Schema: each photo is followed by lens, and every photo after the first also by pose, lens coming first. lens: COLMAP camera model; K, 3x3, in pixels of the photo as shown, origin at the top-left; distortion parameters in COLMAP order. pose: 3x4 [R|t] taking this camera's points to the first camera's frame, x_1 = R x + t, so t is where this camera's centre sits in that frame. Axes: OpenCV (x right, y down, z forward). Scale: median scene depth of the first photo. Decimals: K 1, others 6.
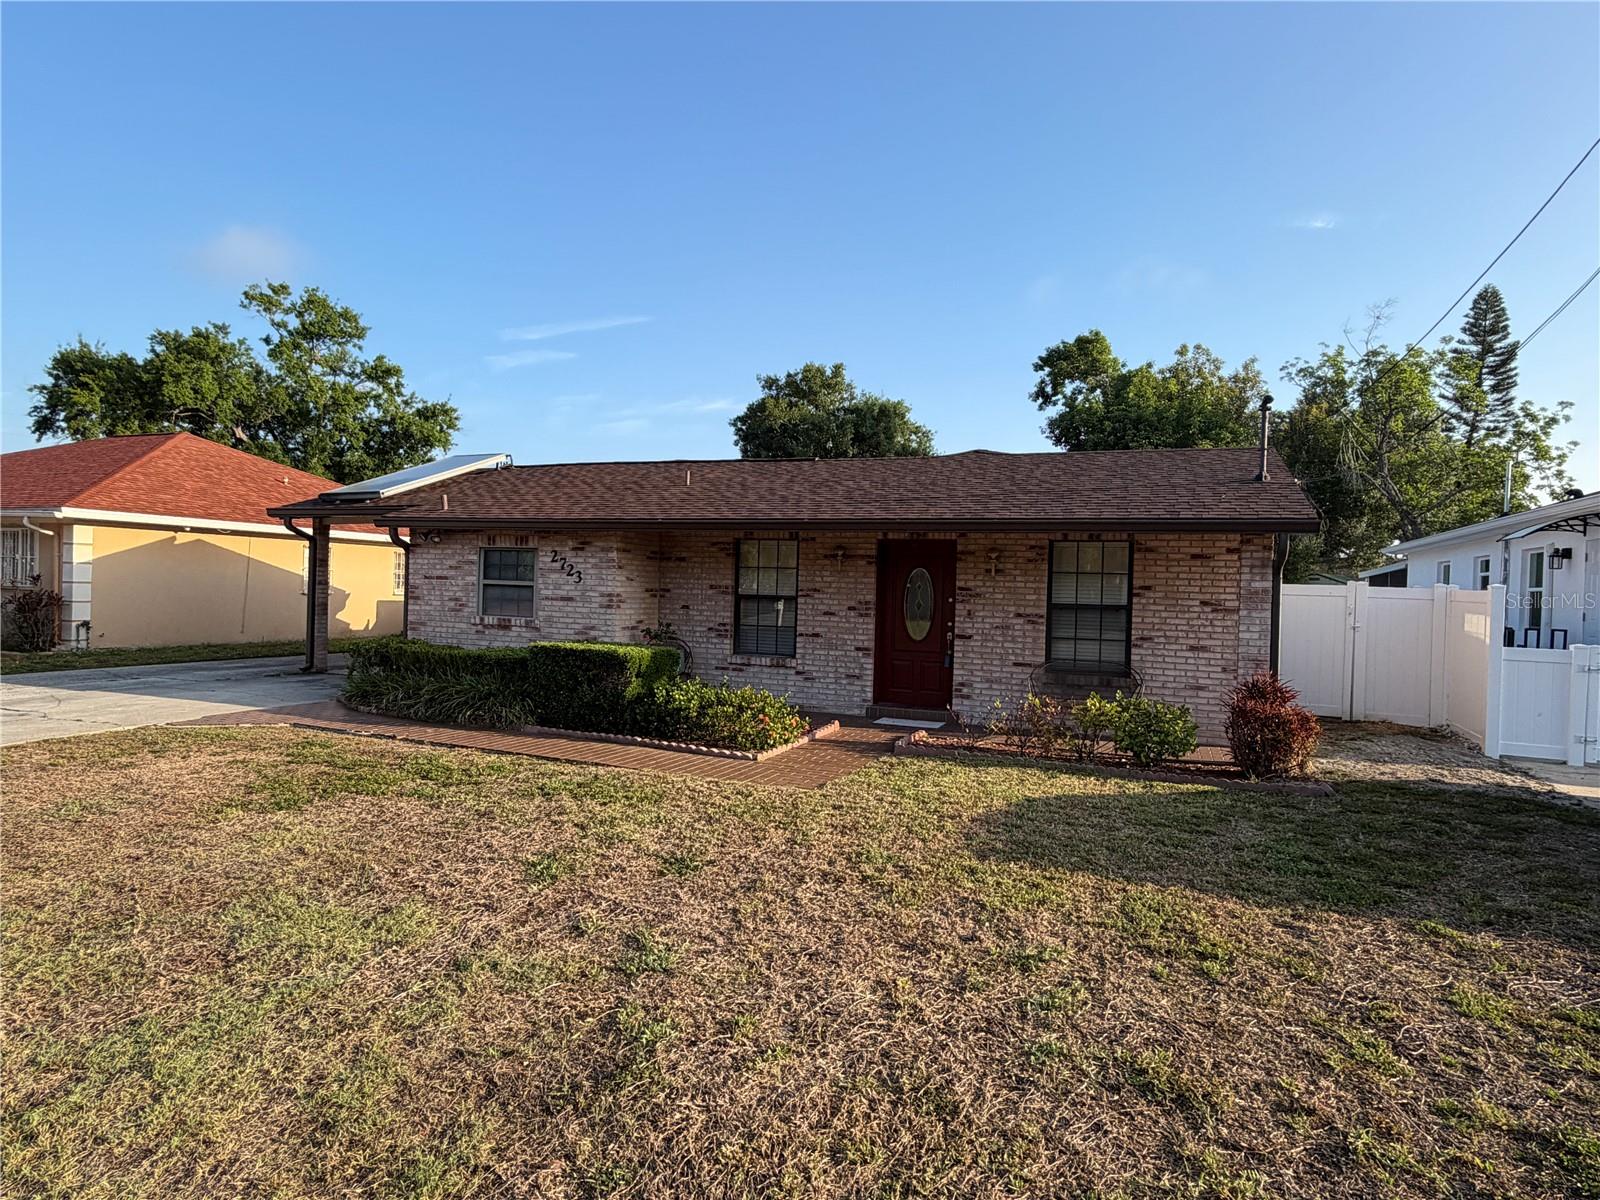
lens RADIAL K [[923.4, 0, 797.2], [0, 923.4, 600.9], [0, 0, 1]] dist [-0.002415, 0.004389]
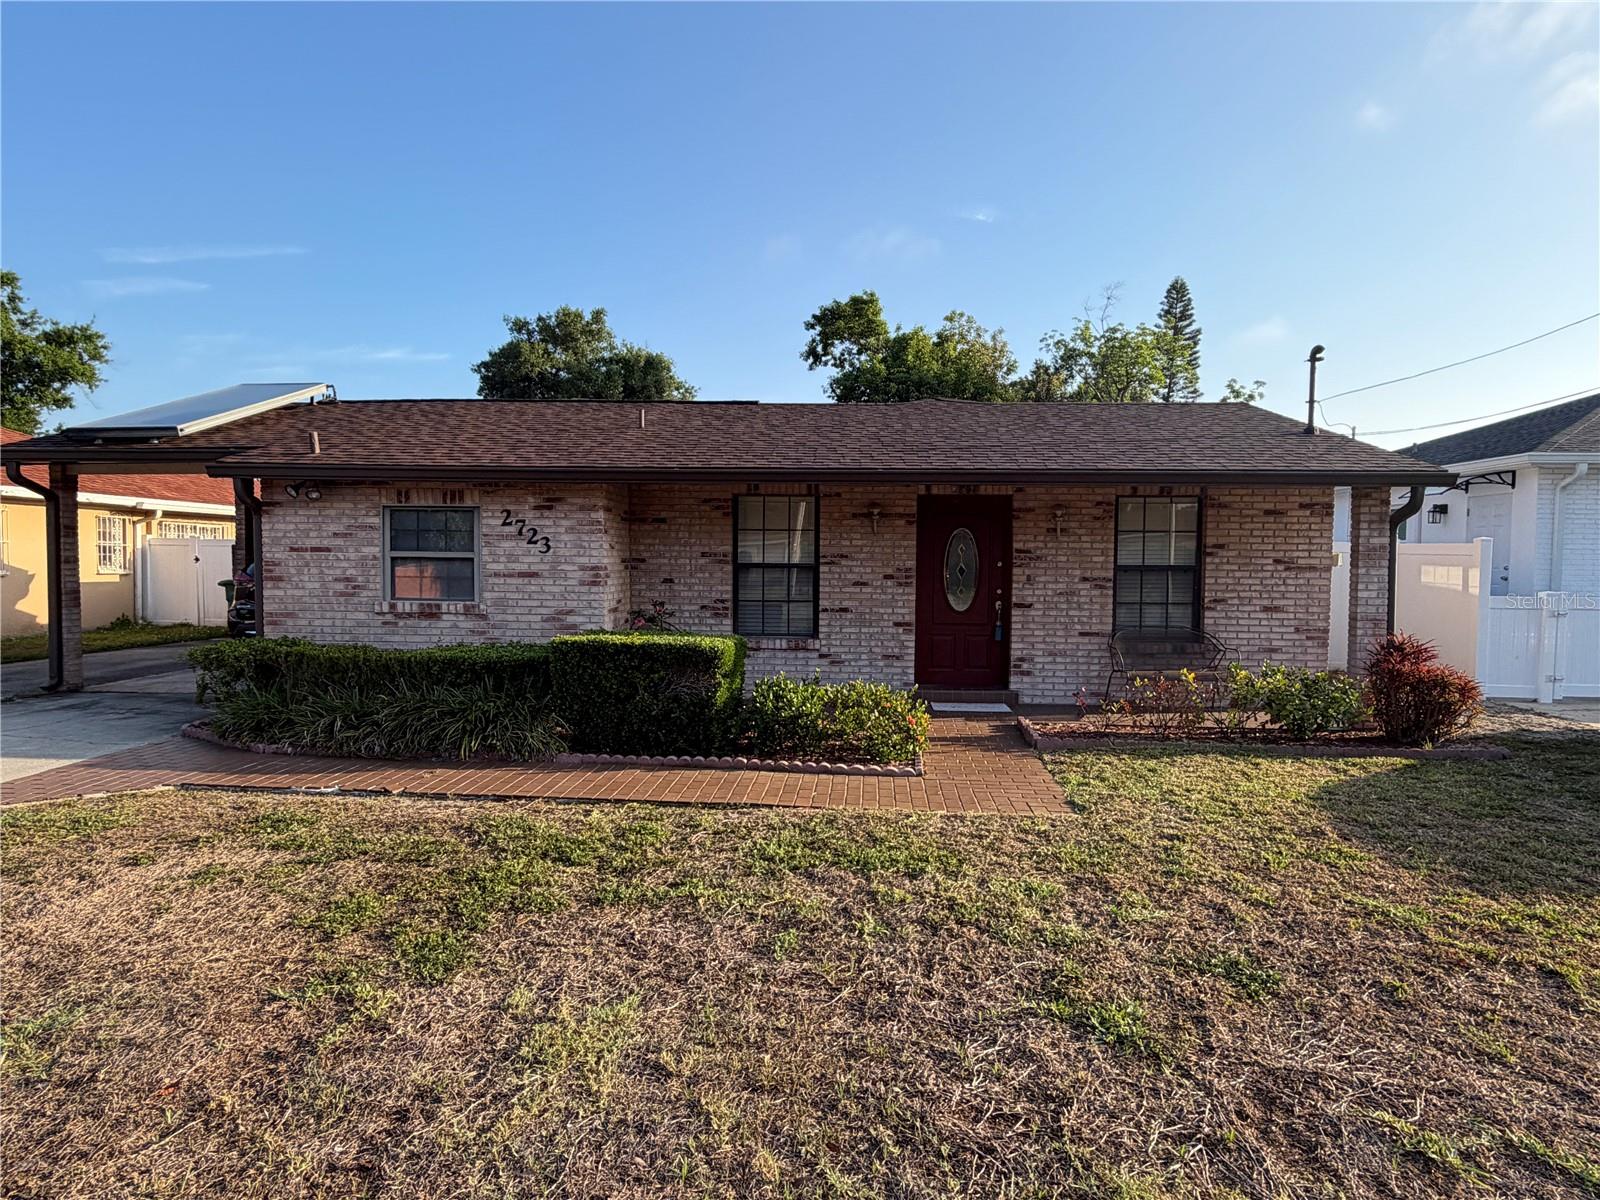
lens RADIAL K [[923.4, 0, 803.8], [0, 923.4, 597.9], [0, 0, 1]] dist [-0.002415, 0.004389]
pose [[0.944617, -0.035446, 0.326255, -0.276738], [0.023562, 0.998909, 0.040307, -0.008093], [-0.327328, -0.030387, 0.944422, 0.214718]]
